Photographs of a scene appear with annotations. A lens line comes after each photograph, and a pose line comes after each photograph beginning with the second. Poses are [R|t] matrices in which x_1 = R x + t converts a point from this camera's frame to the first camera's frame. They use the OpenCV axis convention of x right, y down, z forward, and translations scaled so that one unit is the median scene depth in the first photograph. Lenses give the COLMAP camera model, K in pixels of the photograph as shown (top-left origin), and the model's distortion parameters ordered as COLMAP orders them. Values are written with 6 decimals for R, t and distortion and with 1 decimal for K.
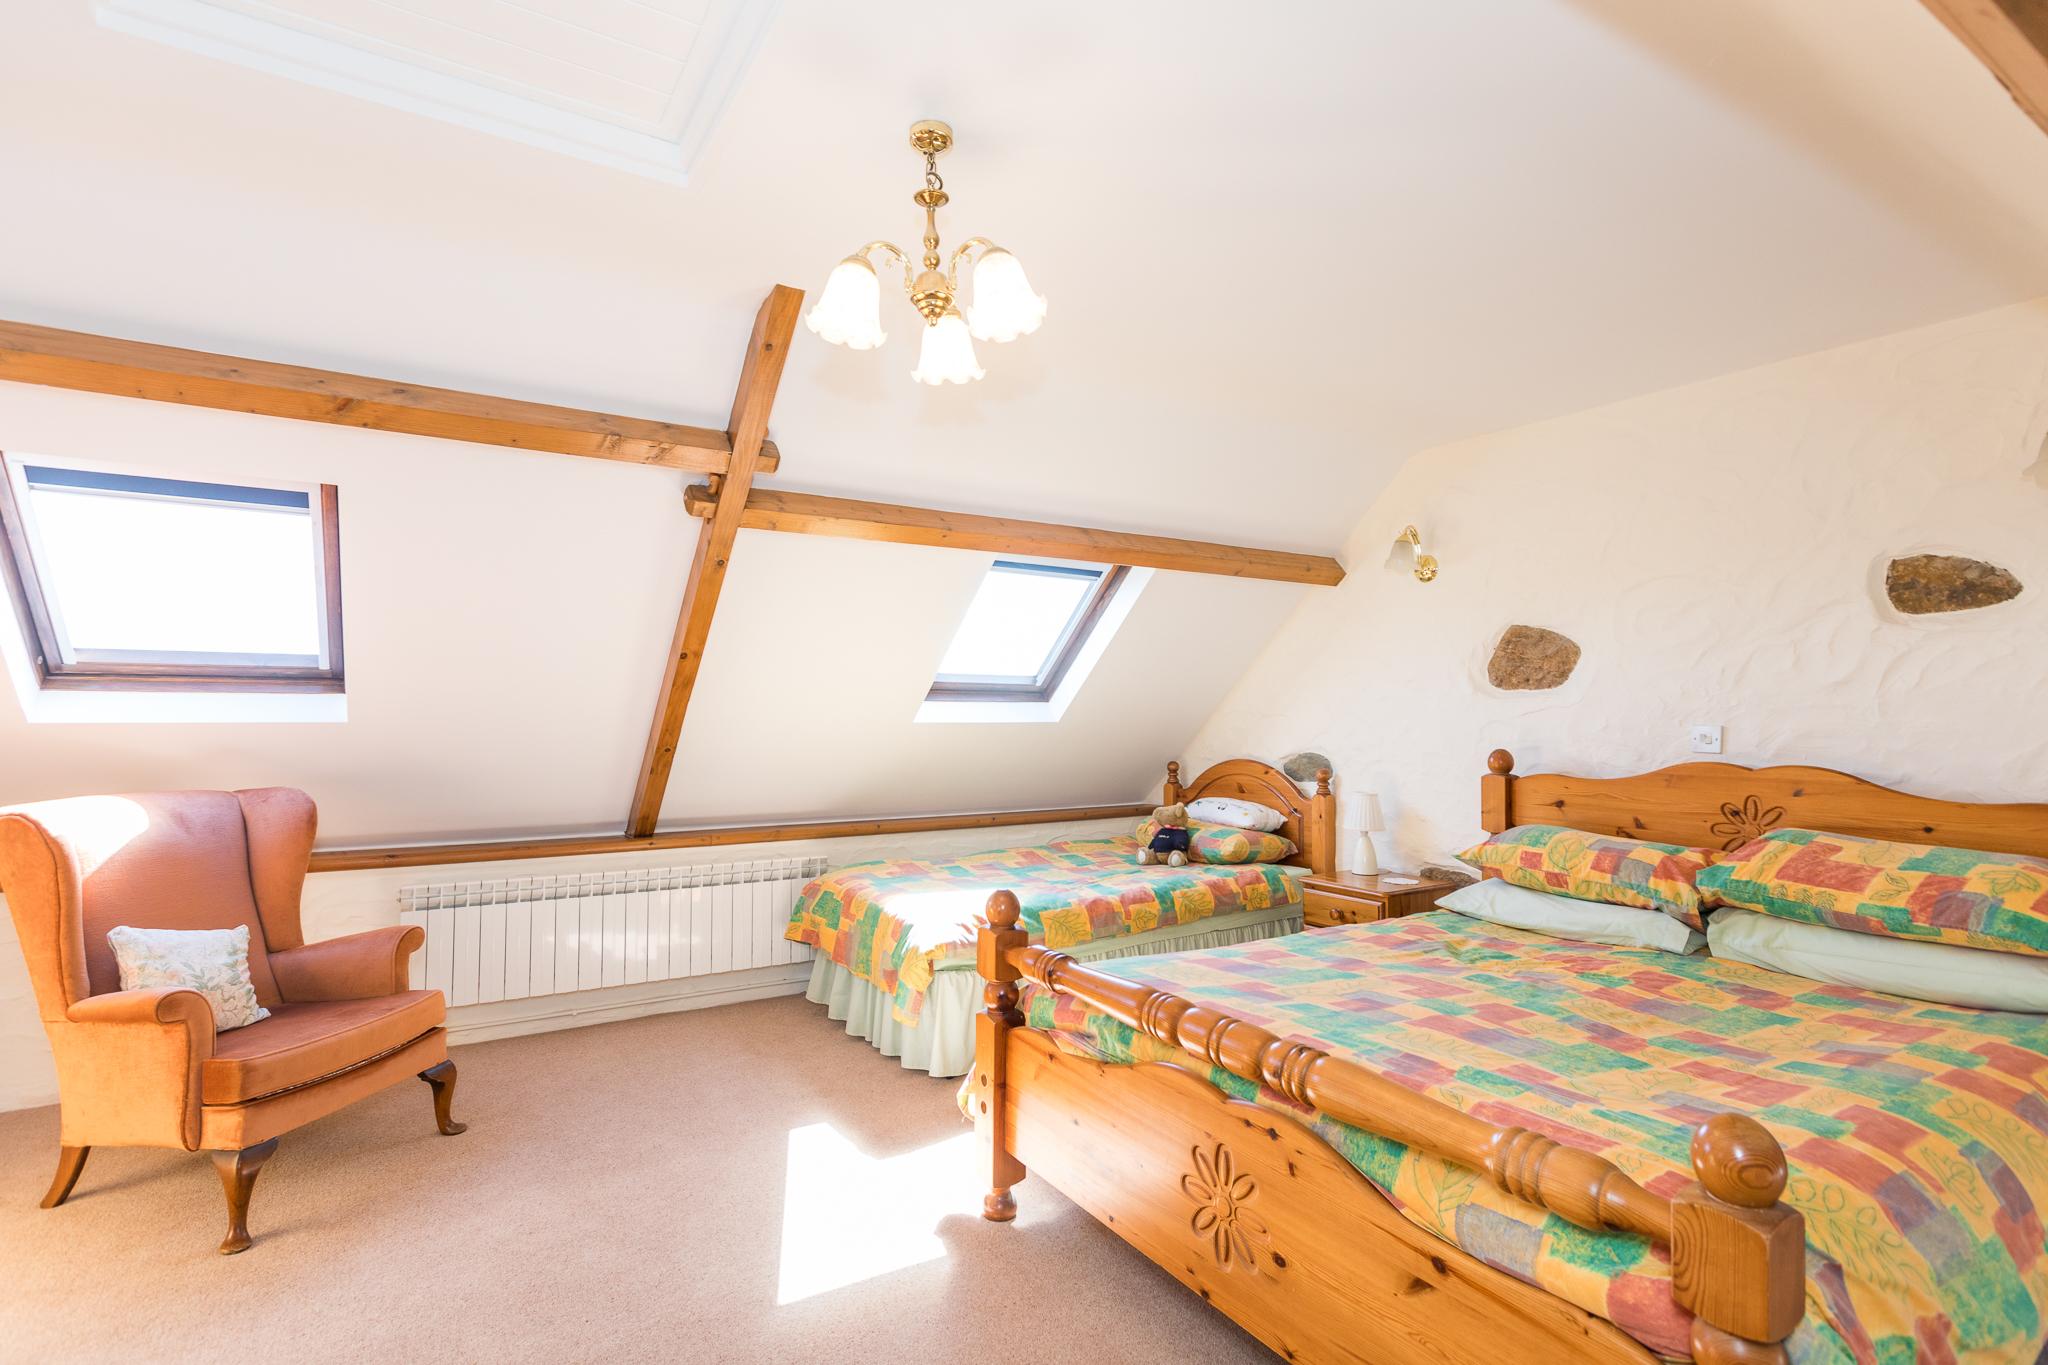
lens RADIAL K [[992.1, 0, 1025.0], [0, 992.1, 697.8], [0, 0, 1]] dist [-0.001414, -0.001089]
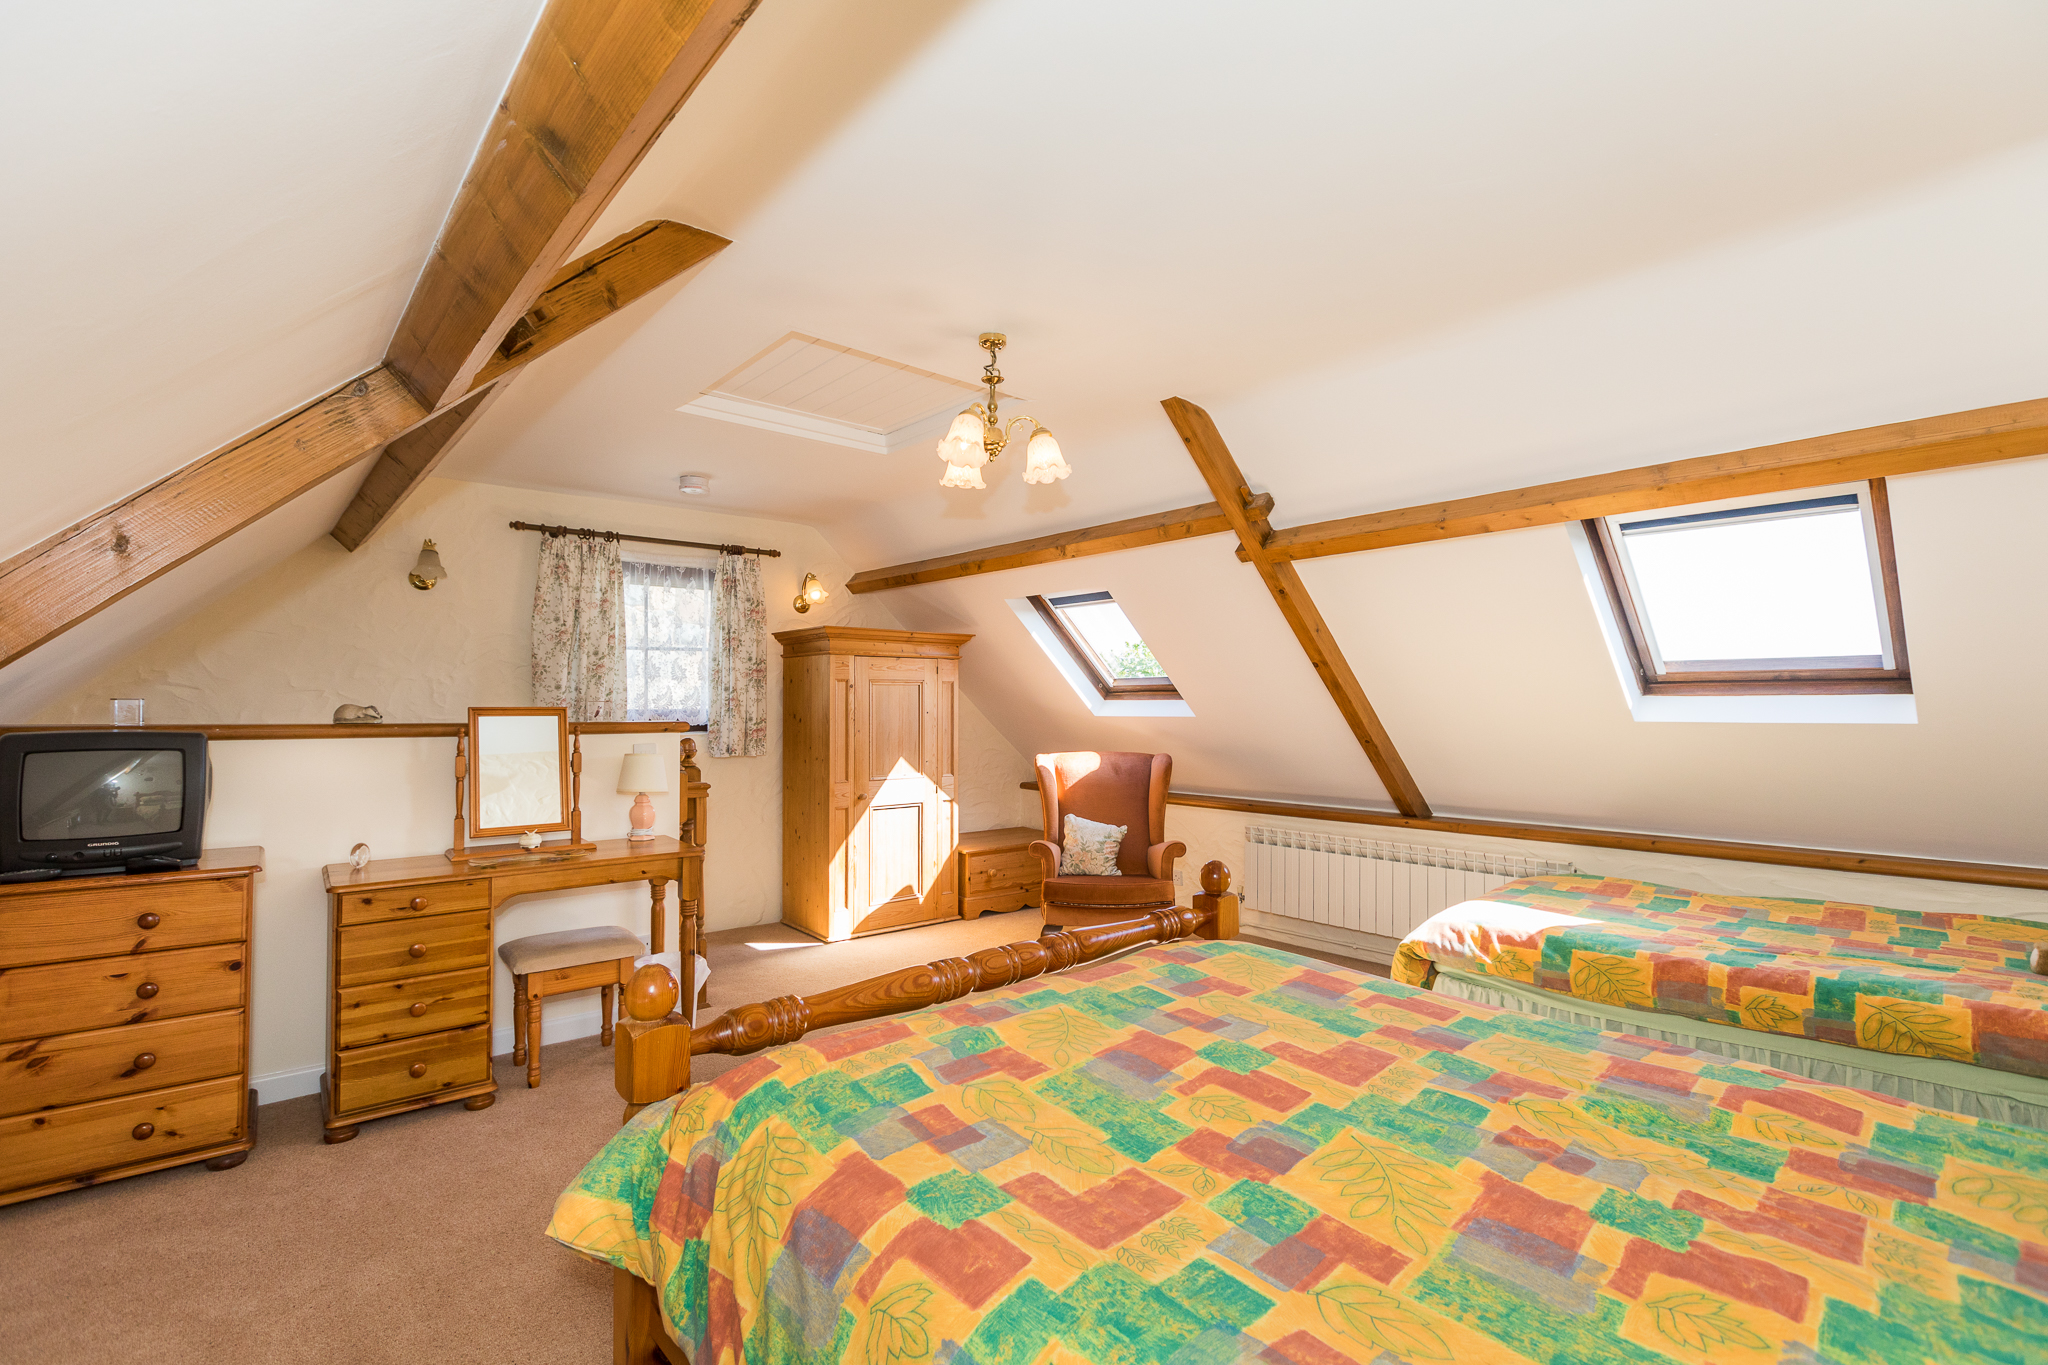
lens RADIAL K [[932.4, 0, 1028.7], [0, 932.4, 688.0], [0, 0, 1]] dist [0.003580, 0.000153]
pose [[0.163246, -0.026919, -0.986218, 0.803954], [0.013565, 0.999594, -0.025038, 0.012548], [0.986492, -0.009291, 0.163545, 0.478101]]
